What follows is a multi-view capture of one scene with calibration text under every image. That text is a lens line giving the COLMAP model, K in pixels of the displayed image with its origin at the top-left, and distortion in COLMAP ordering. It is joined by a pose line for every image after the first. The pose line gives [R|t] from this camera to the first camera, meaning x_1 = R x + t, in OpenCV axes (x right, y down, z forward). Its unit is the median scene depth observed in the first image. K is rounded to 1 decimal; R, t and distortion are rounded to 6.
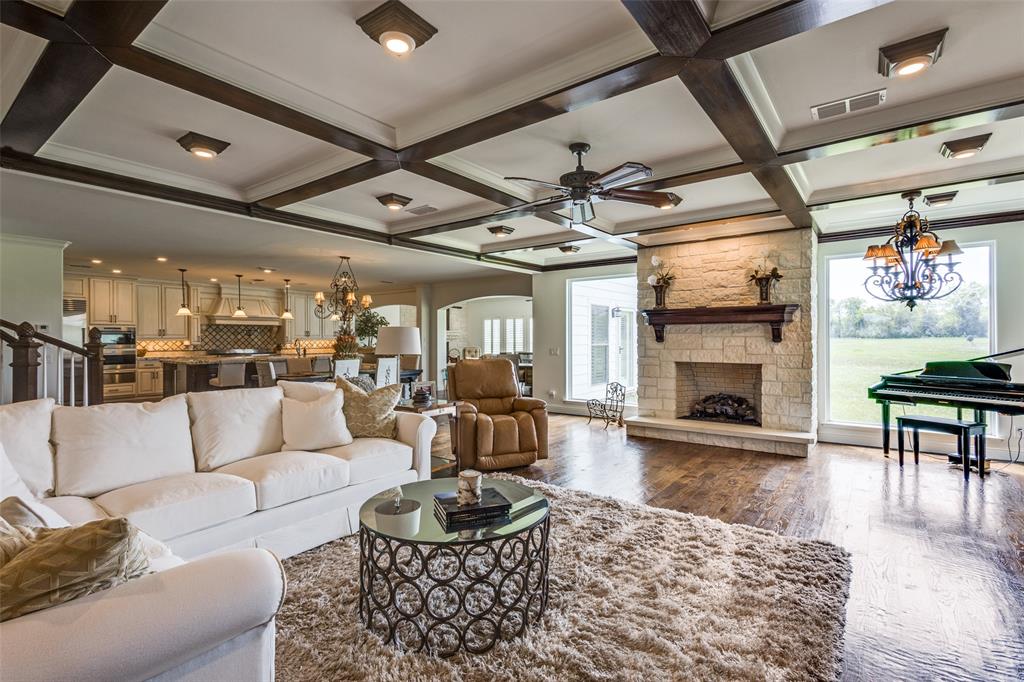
lens RADIAL K [[477.9, 0, 514.4], [0, 477.9, 339.5], [0, 0, 1]] dist [0.015580, -0.000707]
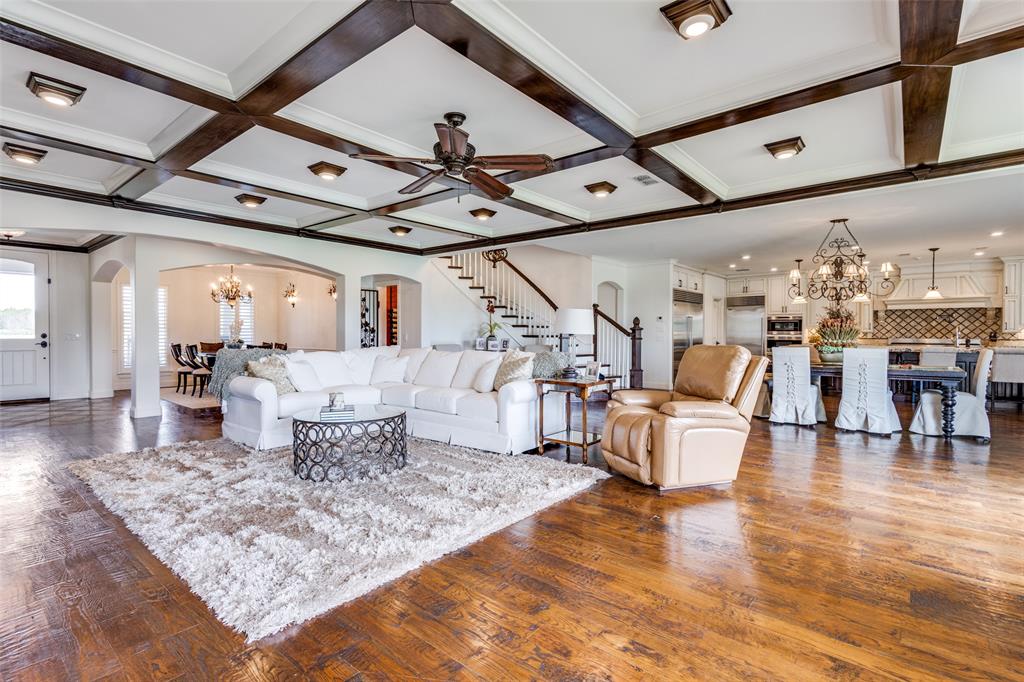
lens RADIAL K [[477.9, 0, 509.5], [0, 477.9, 337.5], [0, 0, 1]] dist [0.015580, -0.000707]
pose [[-0.049874, 0.017931, -0.998595, 0.301219], [-0.002510, 0.999833, 0.018079, 0.005110], [0.998752, 0.003408, -0.049820, 0.312941]]
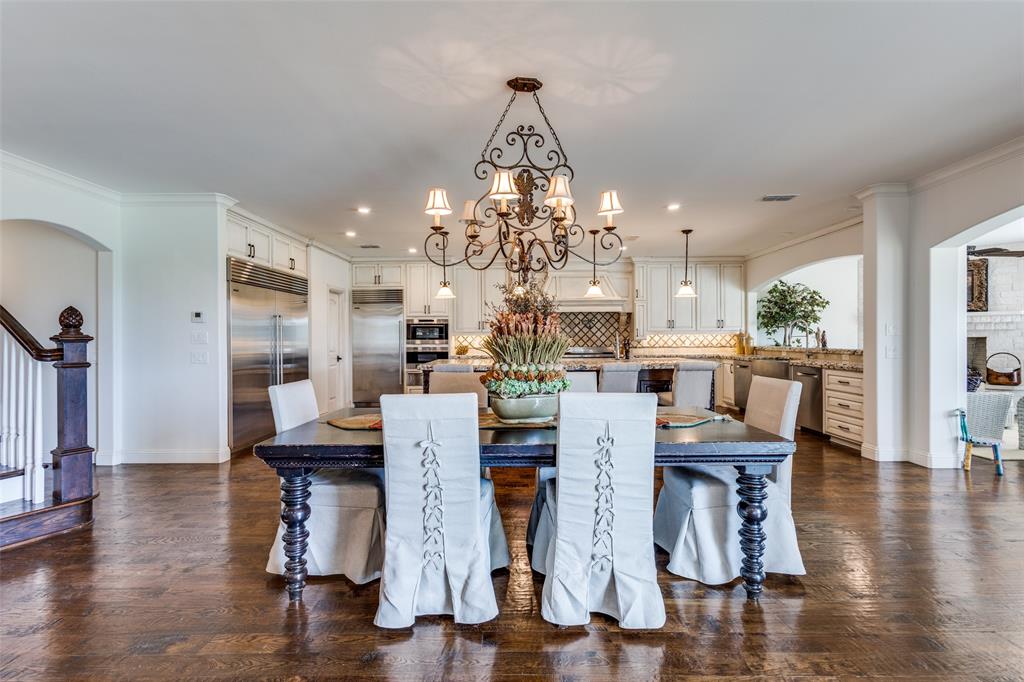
lens RADIAL K [[477.9, 0, 511.5], [0, 477.9, 341.6], [0, 0, 1]] dist [0.015580, -0.000707]
pose [[0.592668, 0.008748, -0.805399, -0.050612], [0.001392, 0.999928, 0.011885, 0.003402], [0.805446, -0.008165, 0.592613, 0.498767]]
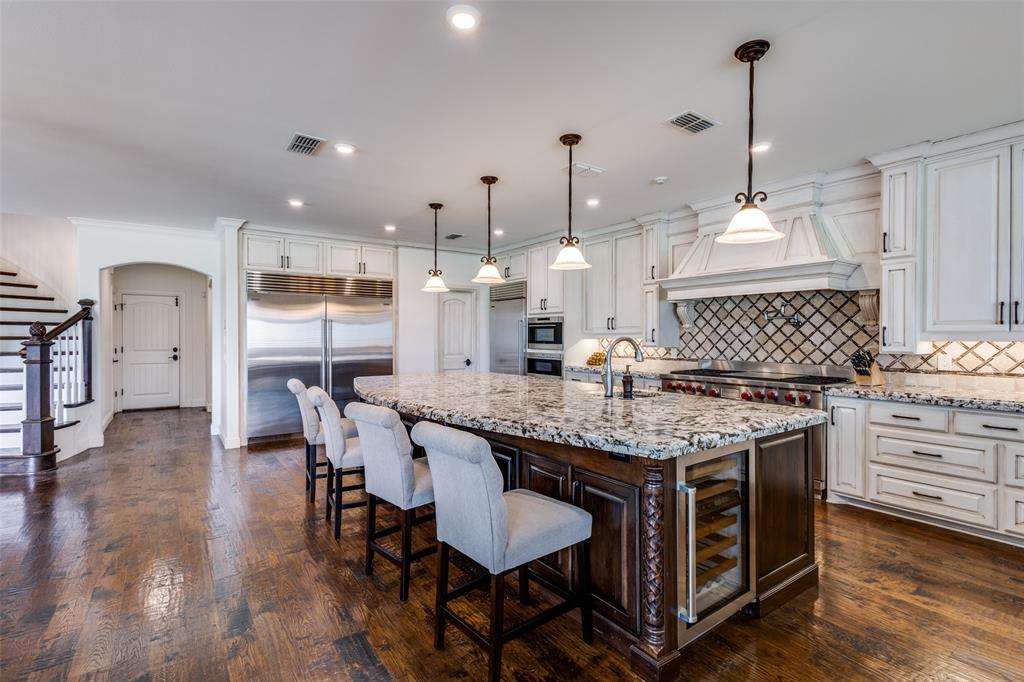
lens RADIAL K [[477.9, 0, 505.7], [0, 477.9, 339.1], [0, 0, 1]] dist [0.015580, -0.000707]
pose [[-0.306528, 0.012799, -0.951776, -0.153952], [0.000981, 0.999913, 0.013130, -0.003318], [0.951861, 0.003091, -0.306514, 0.927974]]
